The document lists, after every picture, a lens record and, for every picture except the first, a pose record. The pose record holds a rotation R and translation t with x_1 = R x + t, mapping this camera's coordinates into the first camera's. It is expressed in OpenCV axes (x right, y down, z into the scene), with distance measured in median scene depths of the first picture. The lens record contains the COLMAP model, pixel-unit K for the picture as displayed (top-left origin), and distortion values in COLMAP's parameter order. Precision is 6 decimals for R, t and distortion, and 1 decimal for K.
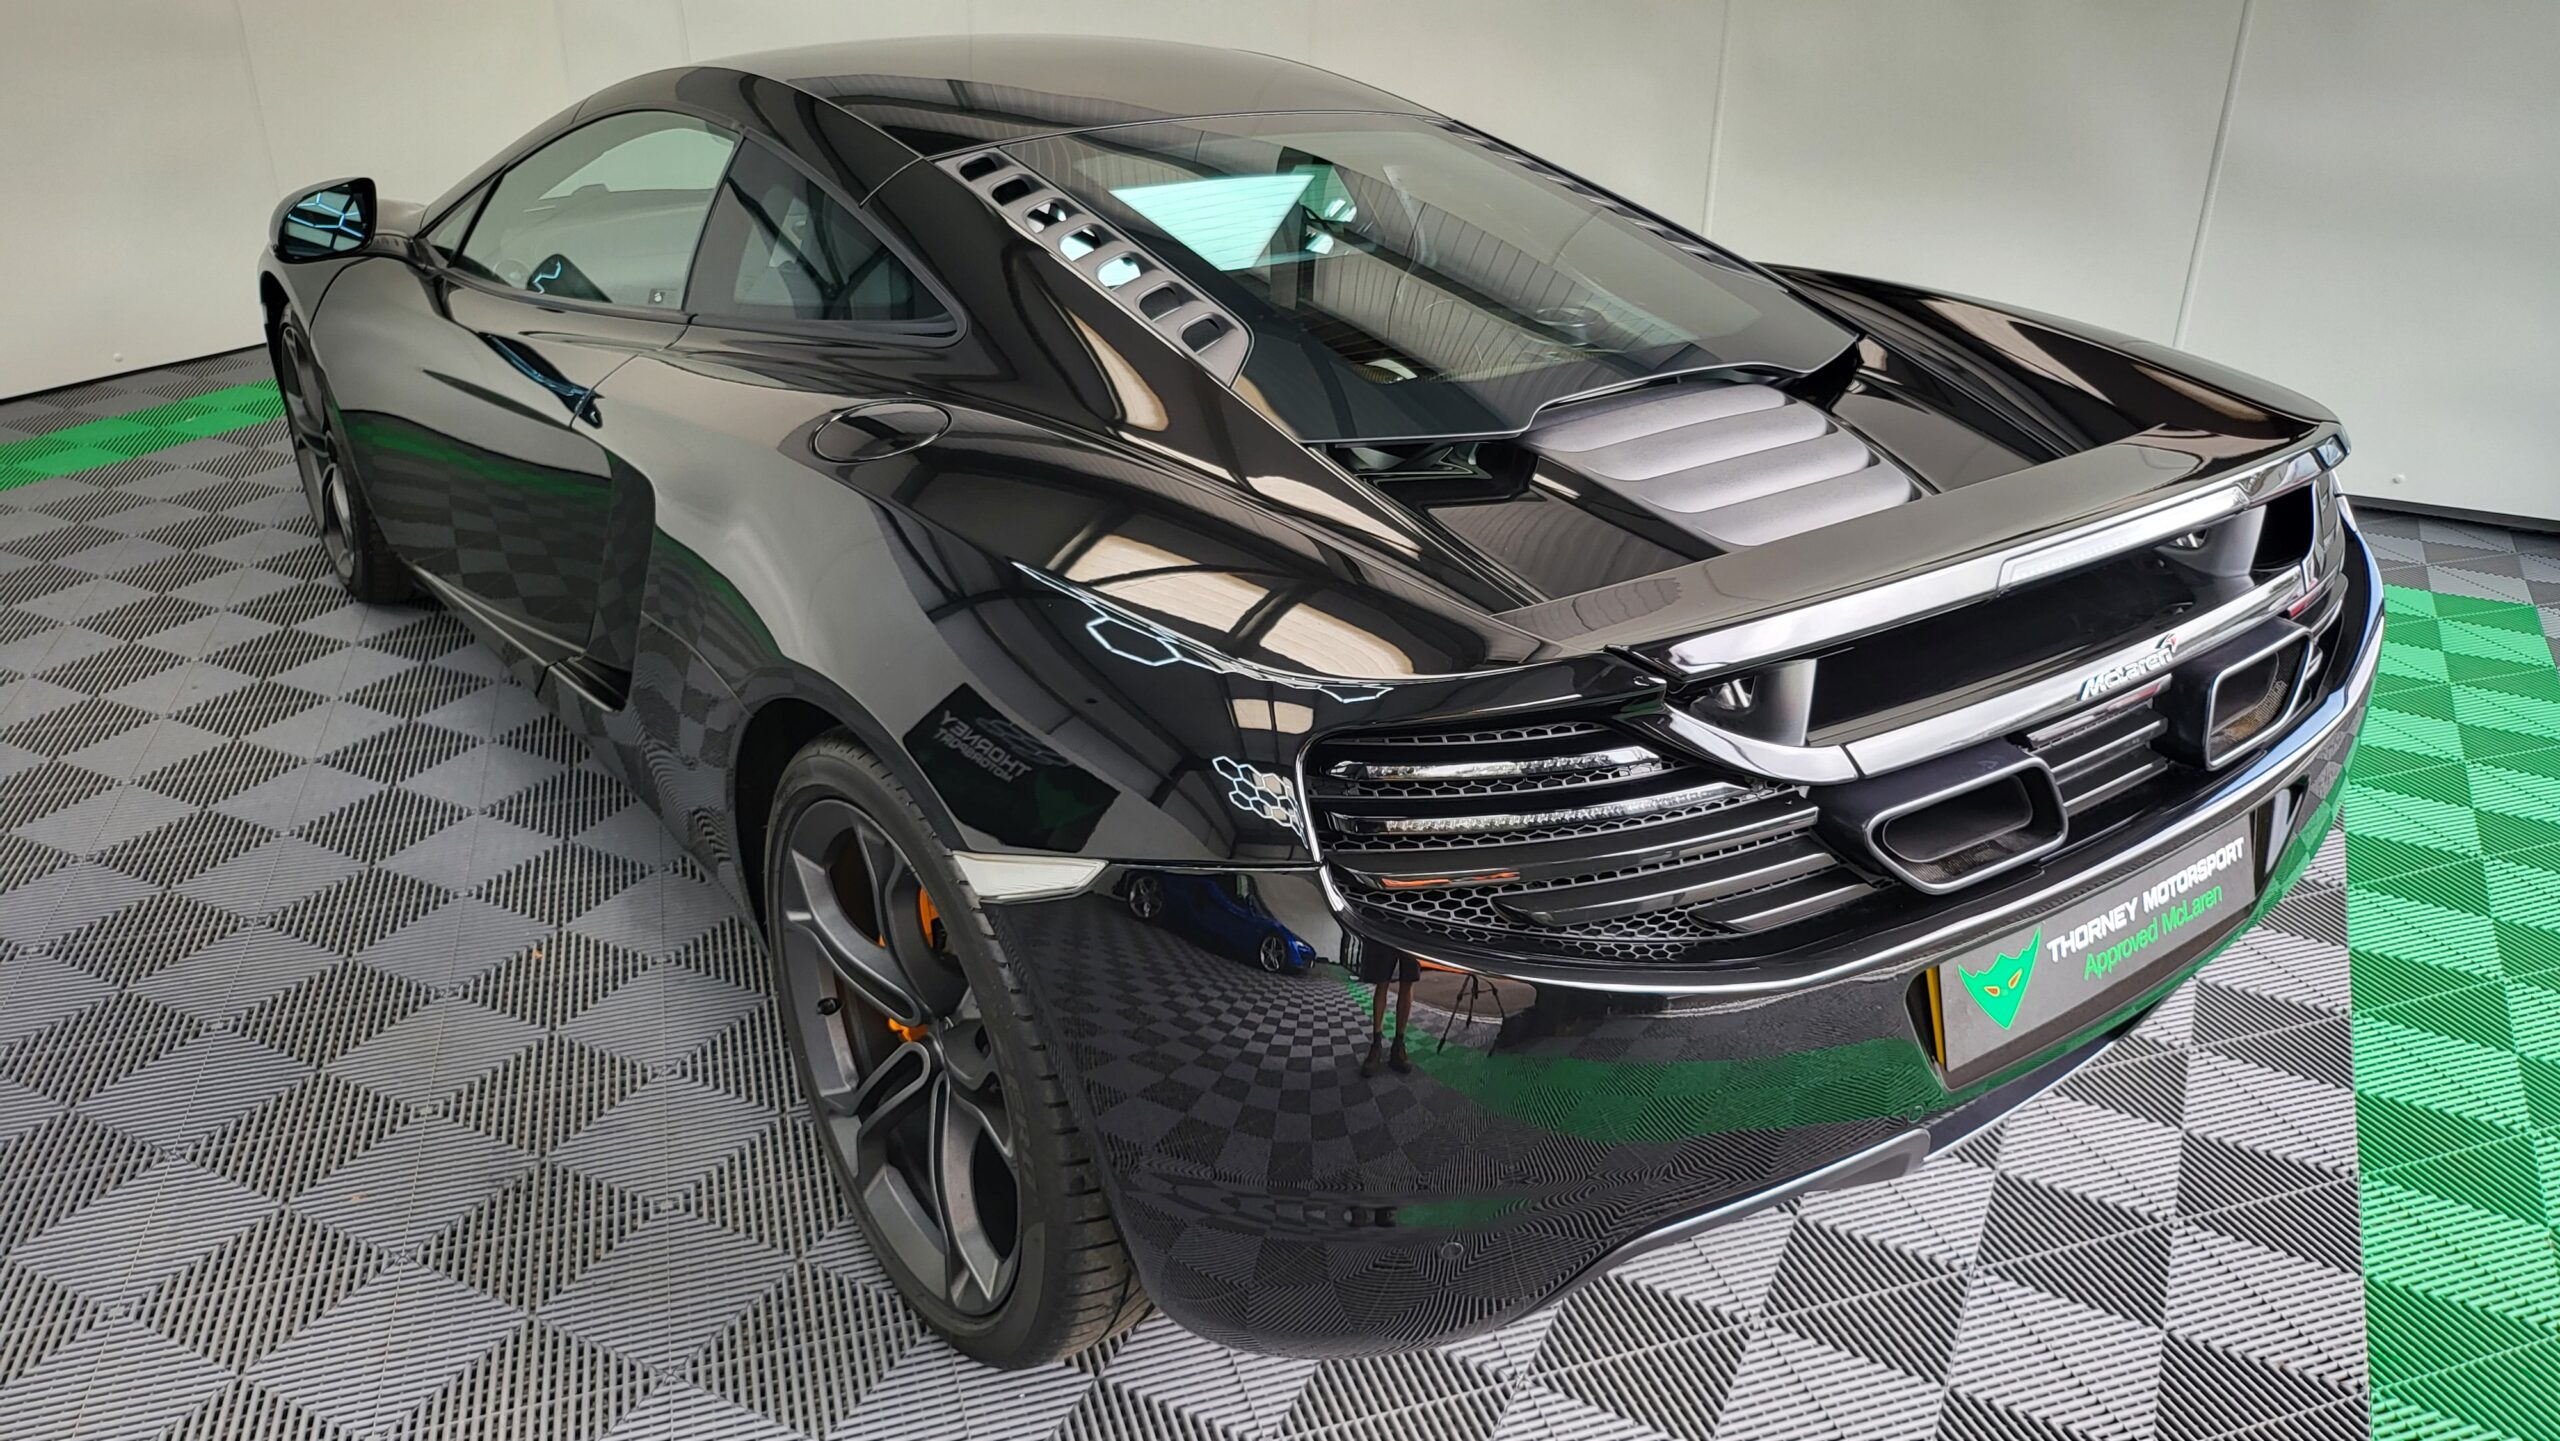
lens RADIAL K [[1803.8, 0, 1297.7], [0, 1803.8, 709.8], [0, 0, 1]] dist [0.083200, -0.101423]
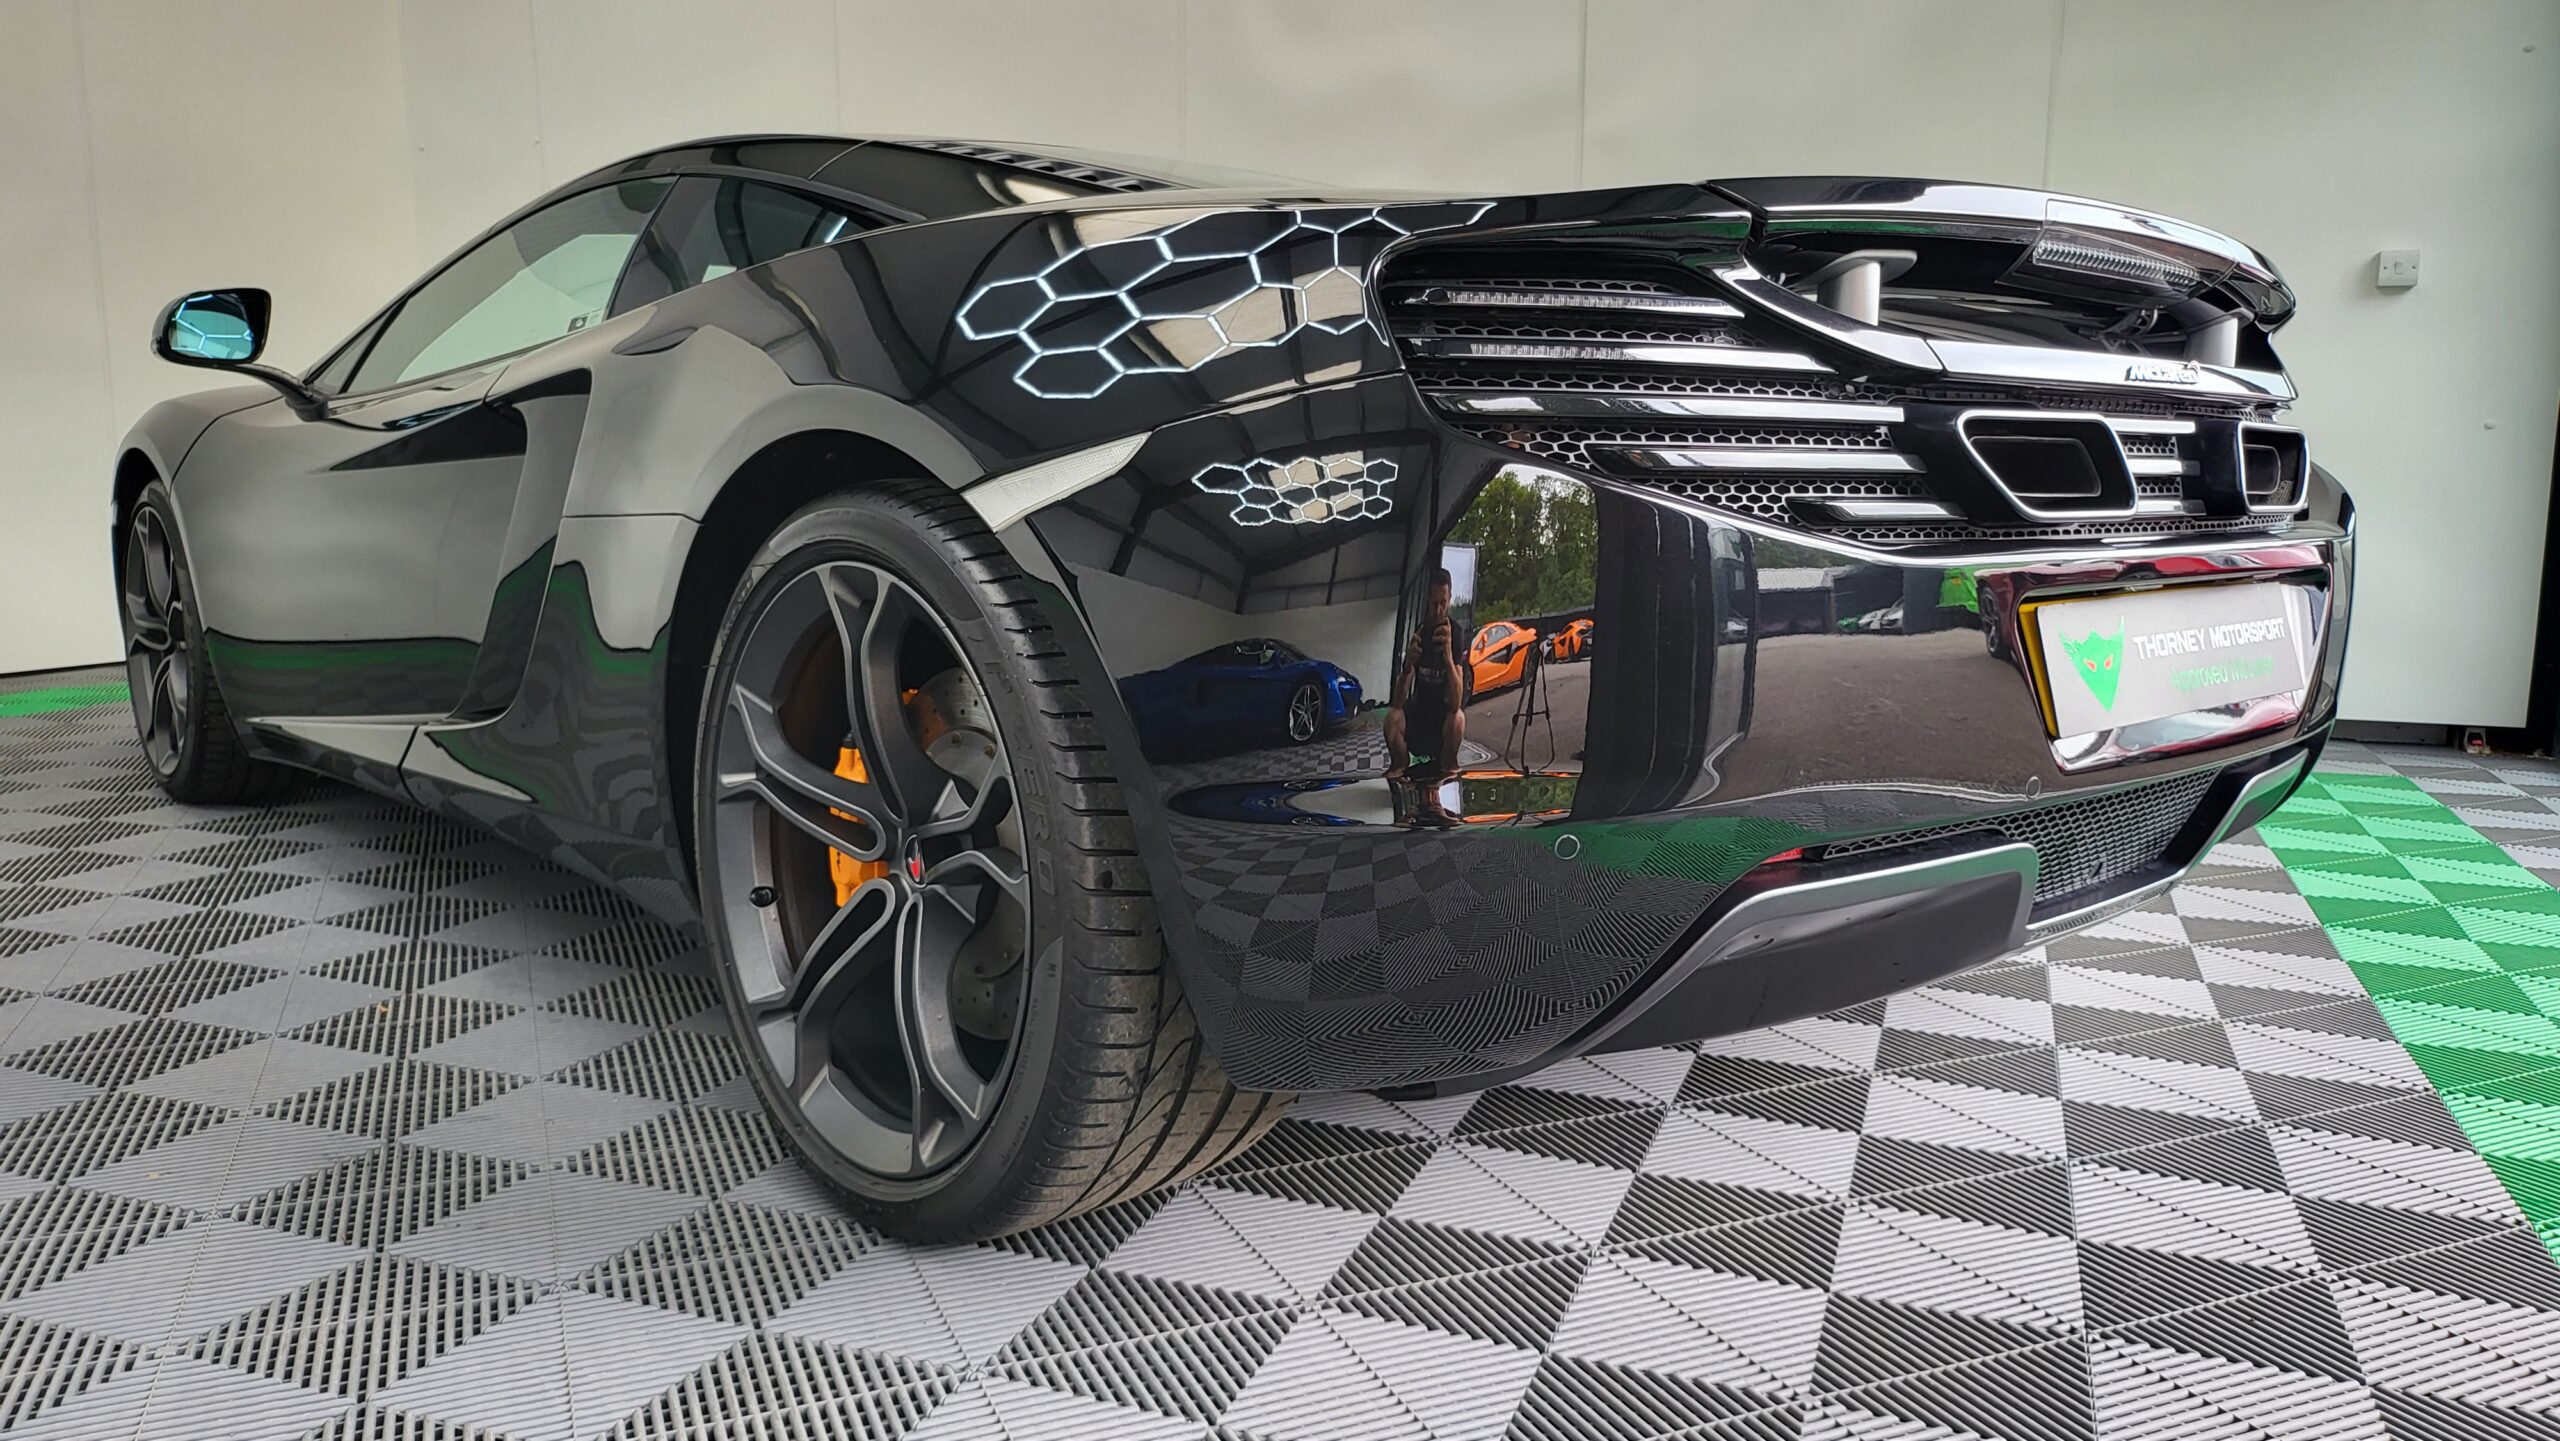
lens RADIAL K [[1803.8, 0, 1297.7], [0, 1803.8, 709.8], [0, 0, 1]] dist [0.083200, -0.101423]
pose [[0.995286, -0.016239, 0.095615, -0.087508], [0.042165, 0.960286, -0.275814, 0.333782], [-0.087339, 0.278546, 0.956443, 0.125804]]
